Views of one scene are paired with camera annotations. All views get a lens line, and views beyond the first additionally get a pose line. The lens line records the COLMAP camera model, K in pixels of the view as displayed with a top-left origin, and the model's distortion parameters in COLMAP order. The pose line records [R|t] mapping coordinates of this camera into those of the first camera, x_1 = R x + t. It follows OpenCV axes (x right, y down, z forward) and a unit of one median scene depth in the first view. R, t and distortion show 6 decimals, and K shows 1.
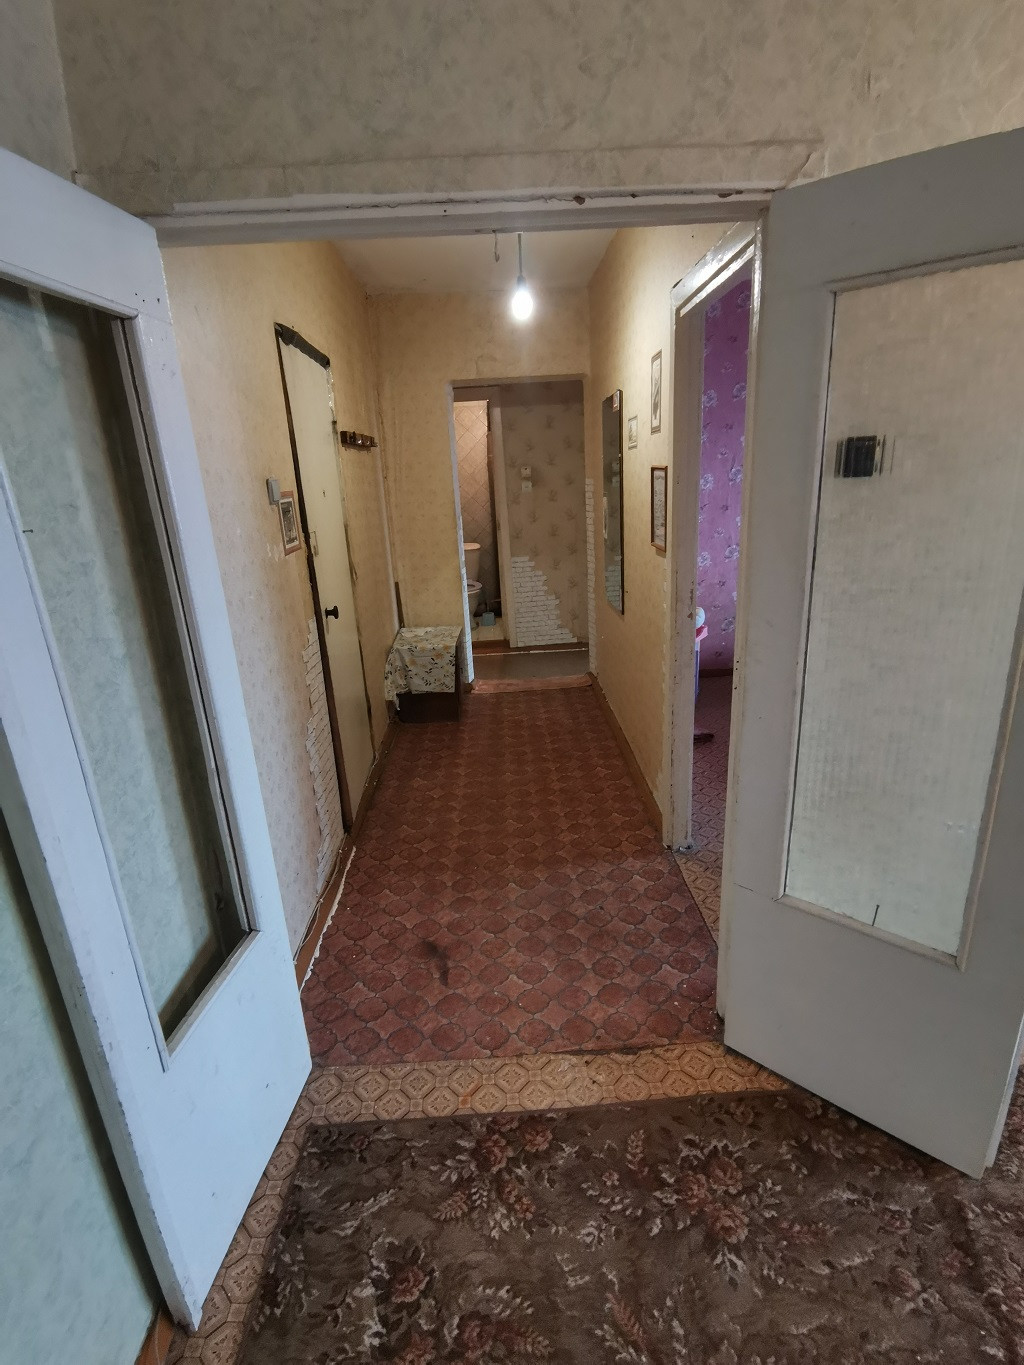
lens RADIAL K [[655.3, 0, 521.5], [0, 655.3, 683.3], [0, 0, 1]] dist [0.014875, -0.022603]
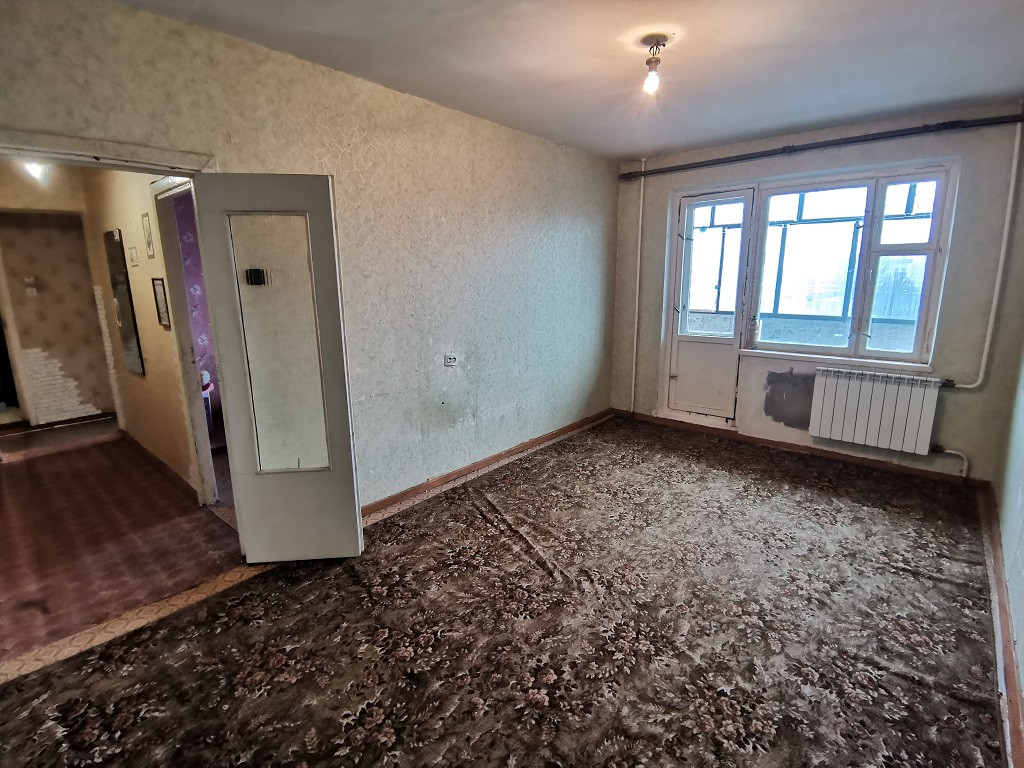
lens RADIAL K [[491.6, 0, 512.0], [0, 491.6, 384.0], [0, 0, 1]] dist [0.014875, -0.022603]
pose [[0.686542, -0.110524, 0.718640, -0.131788], [0.196133, 0.979891, -0.036669, 0.204805], [-0.700137, 0.166124, 0.694414, -0.598909]]
